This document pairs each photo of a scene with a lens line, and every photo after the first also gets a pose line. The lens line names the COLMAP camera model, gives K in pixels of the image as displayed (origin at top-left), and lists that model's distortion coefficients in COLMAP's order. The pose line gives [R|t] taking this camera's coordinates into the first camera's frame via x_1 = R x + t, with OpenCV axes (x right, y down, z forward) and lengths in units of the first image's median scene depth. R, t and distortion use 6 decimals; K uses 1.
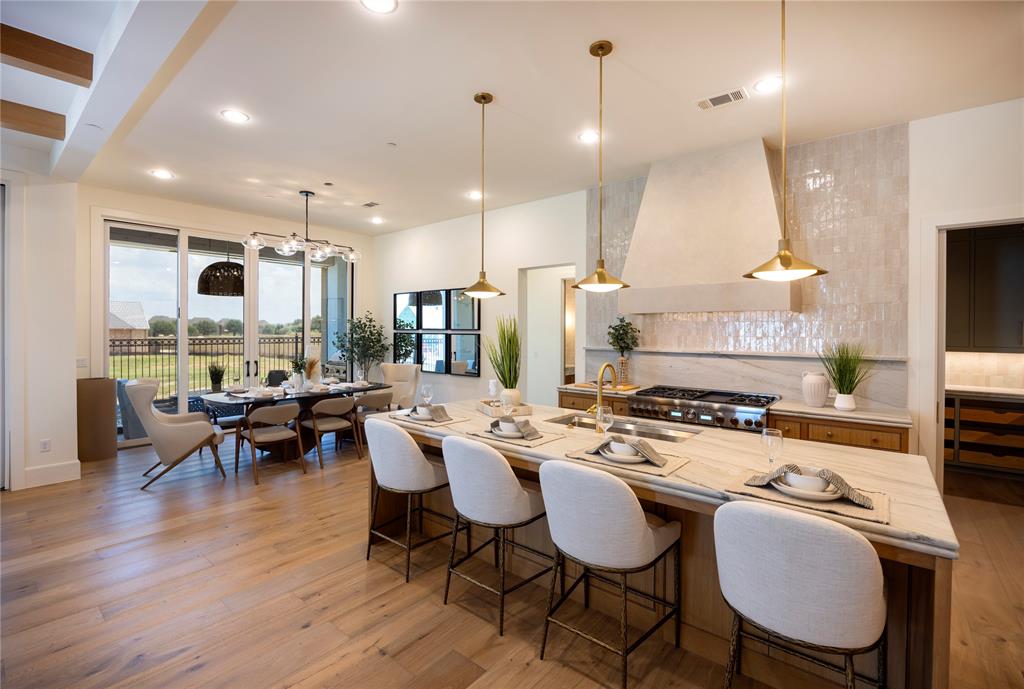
lens RADIAL K [[458.6, 0, 501.0], [0, 458.6, 337.6], [0, 0, 1]] dist [-0.011618, -0.000592]
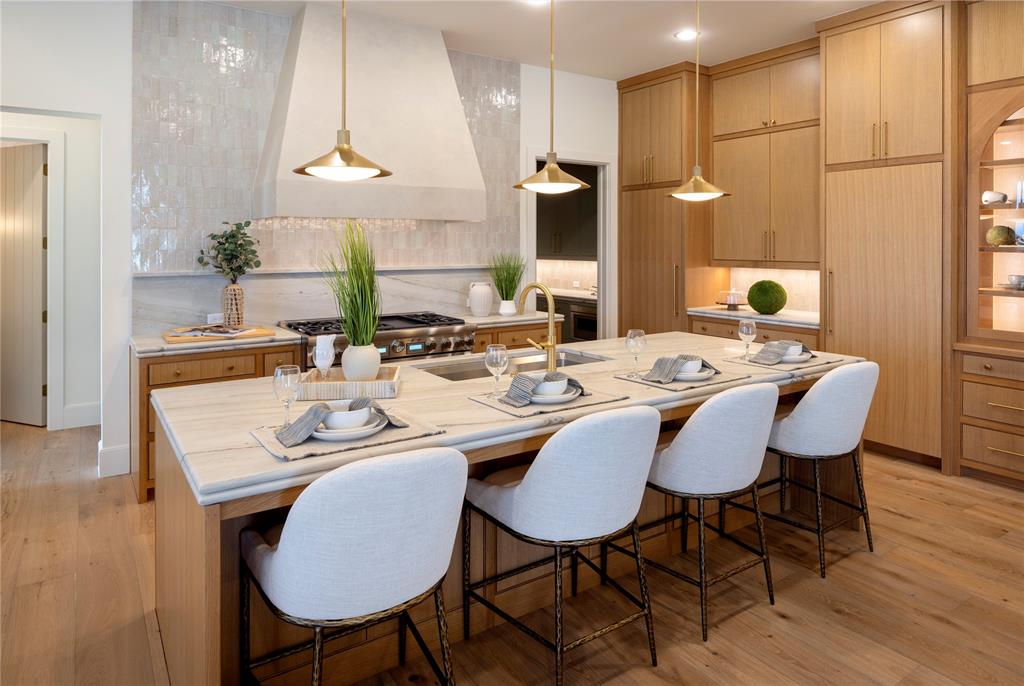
lens RADIAL K [[591.2, 0, 562.9], [0, 591.2, 241.8], [0, 0, 1]] dist [0.024614, -0.003270]
pose [[0.236360, -0.003594, 0.971659, -0.401293], [0.015322, 0.999883, -0.000029, -0.008704], [-0.971545, 0.014895, 0.236387, 0.383233]]
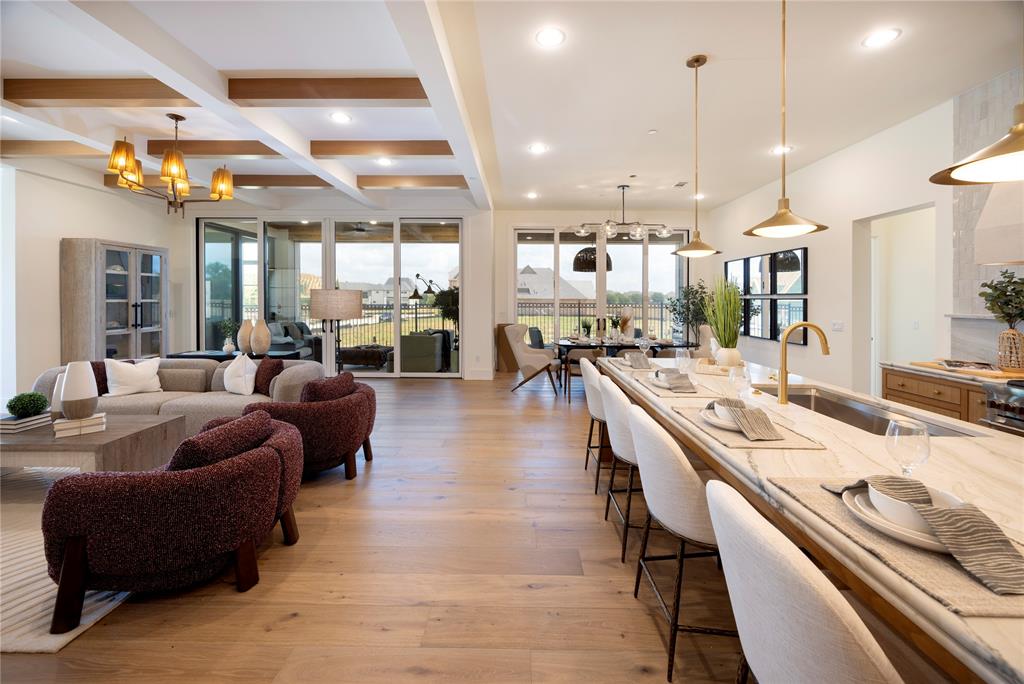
lens RADIAL K [[394.3, 0, 521.1], [0, 394.3, 305.1], [0, 0, 1]] dist [0.002257, -0.000773]
pose [[0.648402, 0.009320, -0.761241, 0.238913], [-0.013679, 0.999906, 0.000591, 0.016466], [0.761176, 0.010030, 0.648468, 0.083323]]
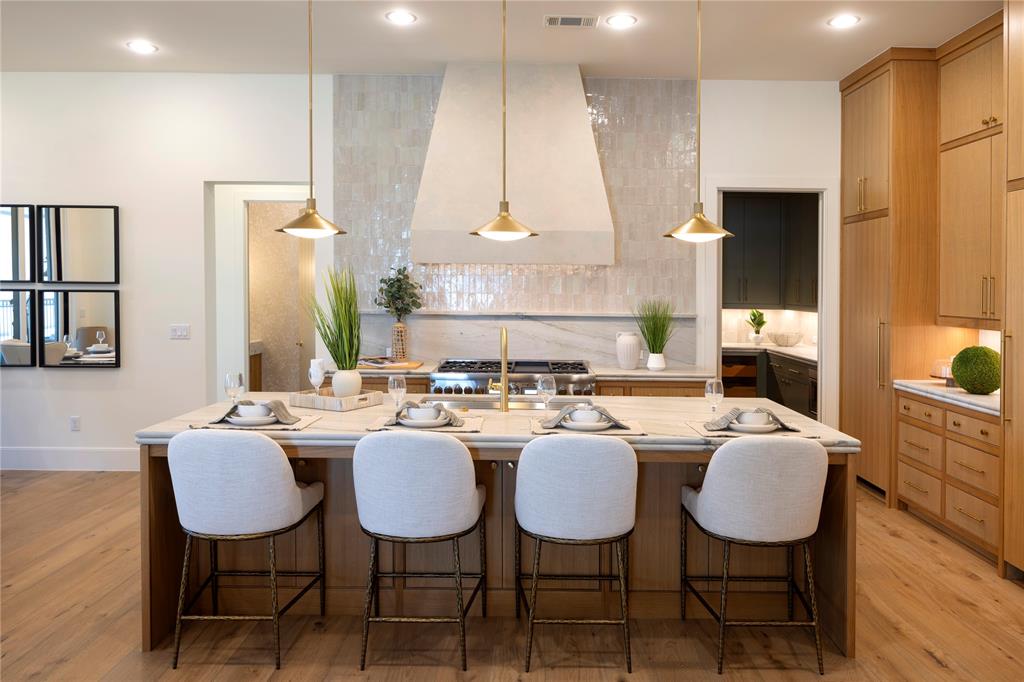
lens RADIAL K [[743.5, 0, 550.7], [0, 743.5, 304.4], [0, 0, 1]] dist [0.001817, -0.002709]
pose [[0.759978, -0.012009, 0.649838, -0.306460], [0.004136, 0.999898, 0.013642, -0.001449], [-0.649936, -0.007680, 0.759950, -0.033415]]
